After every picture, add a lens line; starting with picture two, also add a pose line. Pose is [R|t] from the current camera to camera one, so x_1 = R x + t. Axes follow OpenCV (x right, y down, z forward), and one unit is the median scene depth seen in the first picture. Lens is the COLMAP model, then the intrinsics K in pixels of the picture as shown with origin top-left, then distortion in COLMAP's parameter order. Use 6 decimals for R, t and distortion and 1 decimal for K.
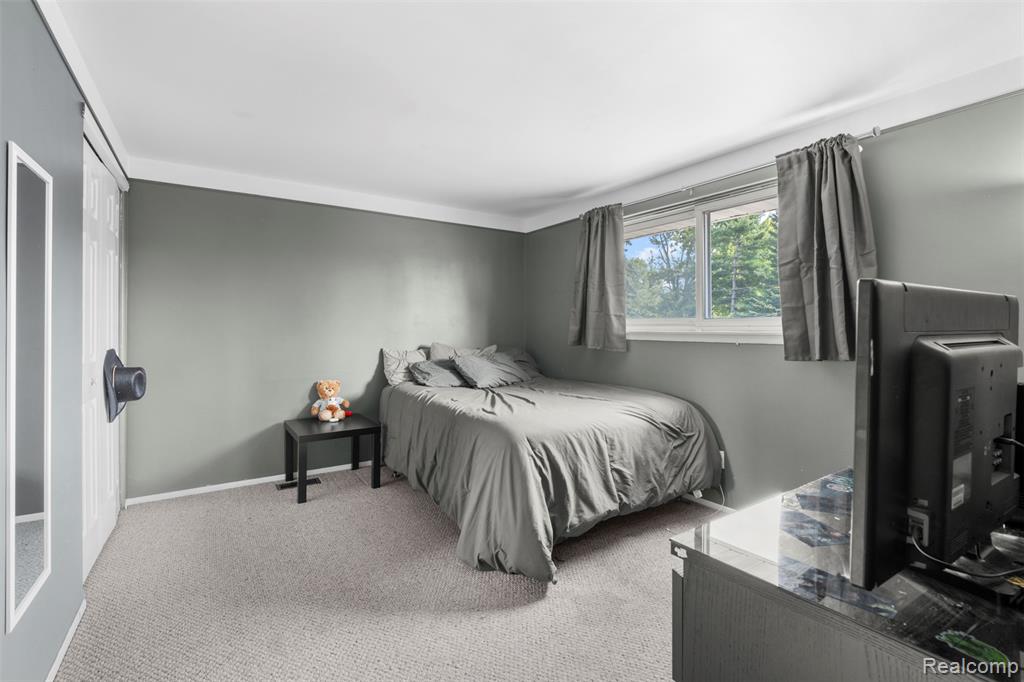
lens RADIAL K [[464.4, 0, 508.9], [0, 464.4, 334.7], [0, 0, 1]] dist [-0.008335, 0.001695]
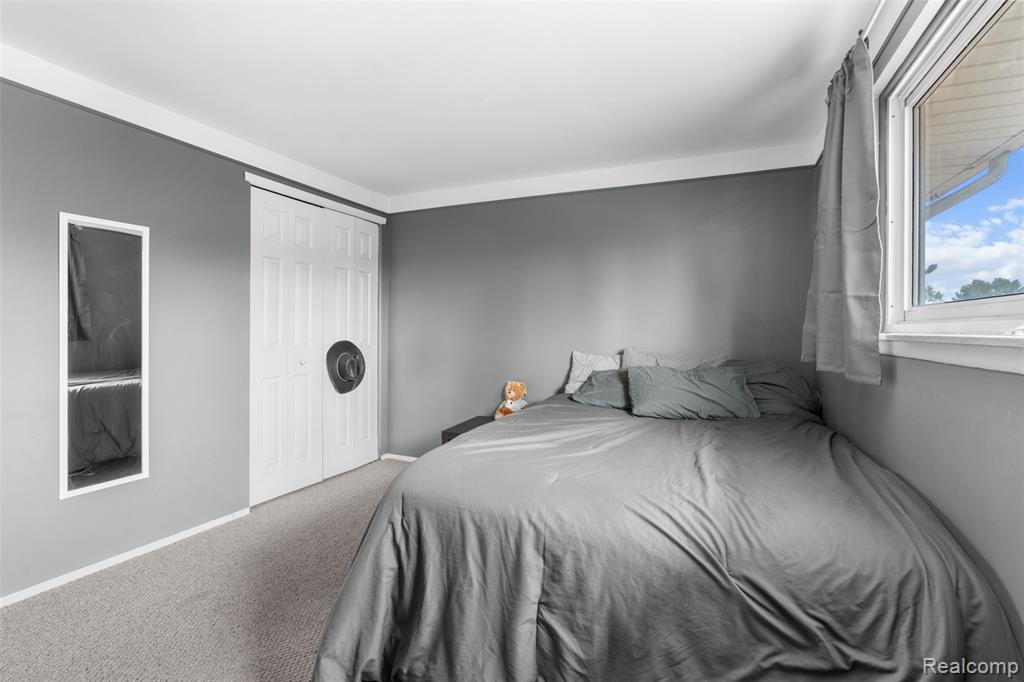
lens RADIAL K [[464.4, 0, 507.8], [0, 464.4, 331.3], [0, 0, 1]] dist [-0.008335, 0.001695]
pose [[0.531486, 0.008451, -0.847025, 0.543404], [-0.017915, 0.999839, -0.001266, -0.004592], [0.846878, 0.015847, 0.531551, 0.642333]]
